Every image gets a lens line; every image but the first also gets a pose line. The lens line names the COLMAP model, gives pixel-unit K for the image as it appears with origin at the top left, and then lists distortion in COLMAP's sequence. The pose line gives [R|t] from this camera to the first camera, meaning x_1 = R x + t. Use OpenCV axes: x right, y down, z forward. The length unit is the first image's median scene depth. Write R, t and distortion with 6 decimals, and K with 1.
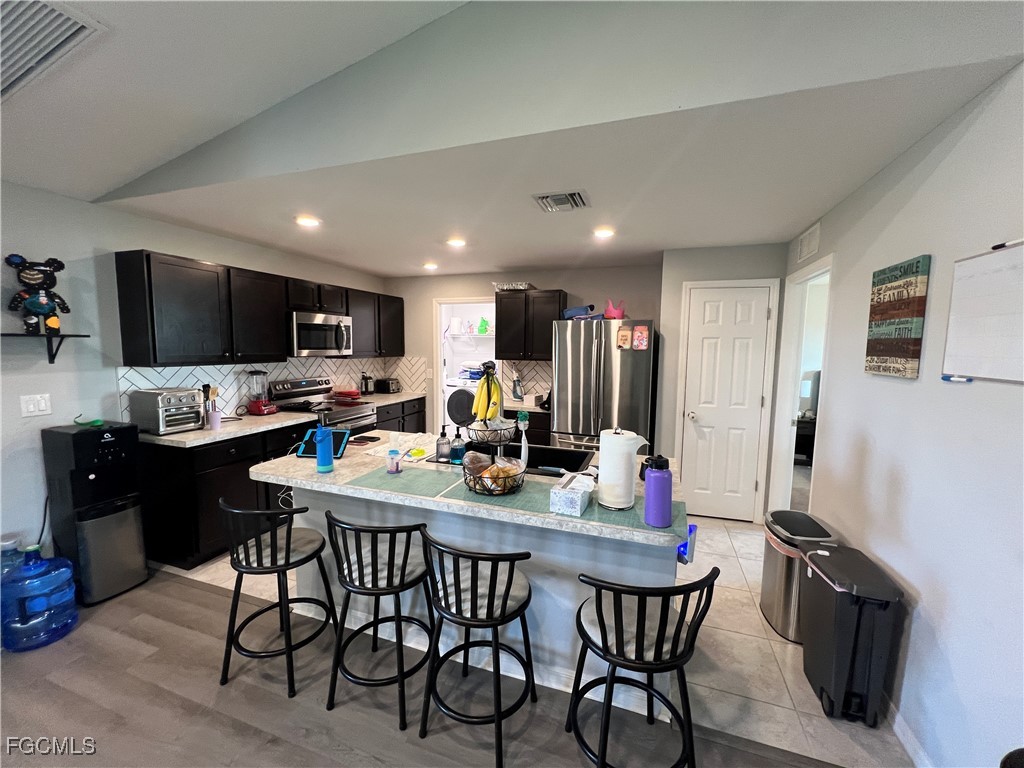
lens RADIAL K [[411.2, 0, 510.7], [0, 411.2, 385.1], [0, 0, 1]] dist [-0.001430, 0.000268]
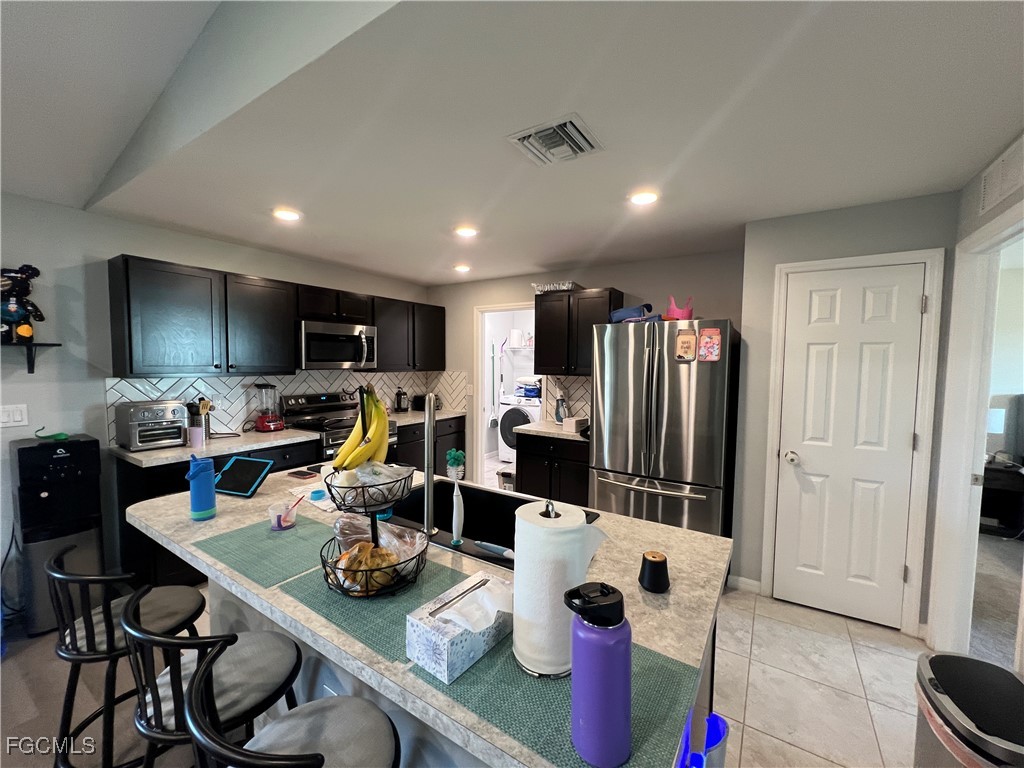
lens RADIAL K [[411.2, 0, 510.7], [0, 411.2, 385.1], [0, 0, 1]] dist [-0.001430, 0.000268]
pose [[0.971470, 0.012443, -0.236835, 0.149316], [-0.022291, 0.998993, -0.038949, -0.008288], [0.236112, 0.043117, 0.970769, 0.223200]]
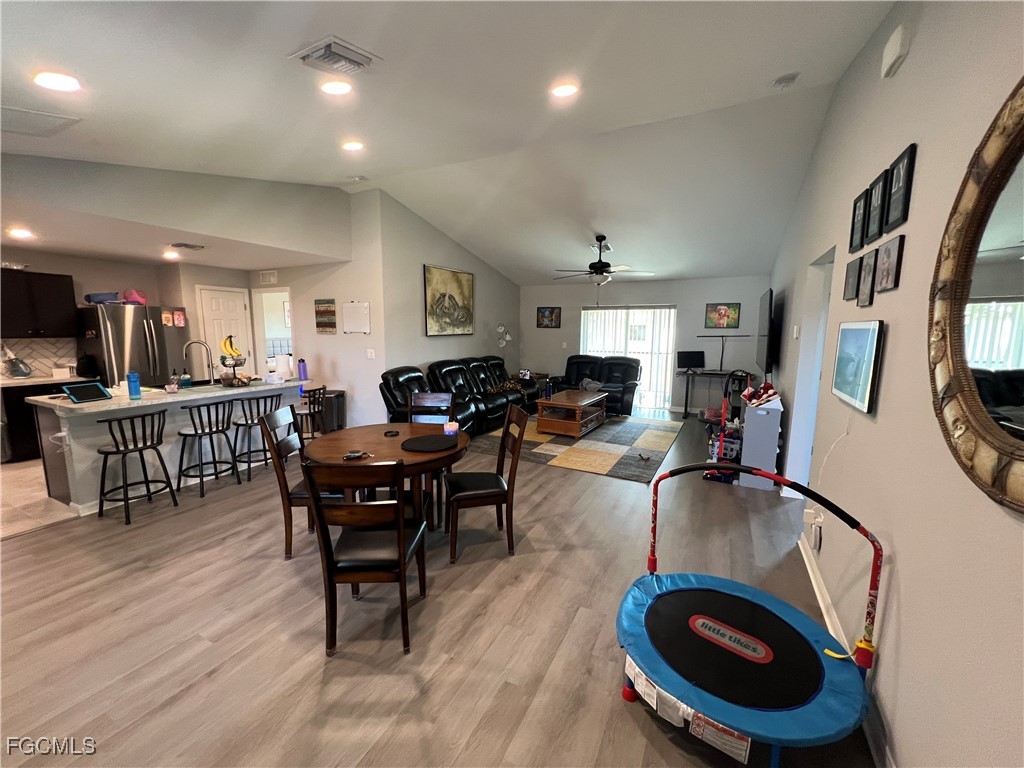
lens RADIAL K [[402.6, 0, 507.0], [0, 402.6, 377.3], [0, 0, 1]] dist [-0.000238, 0.000033]
pose [[0.151238, -0.131294, 0.979739, -1.021009], [0.093097, 0.988626, 0.118114, 0.038355], [-0.984104, 0.073347, 0.161741, -0.450916]]
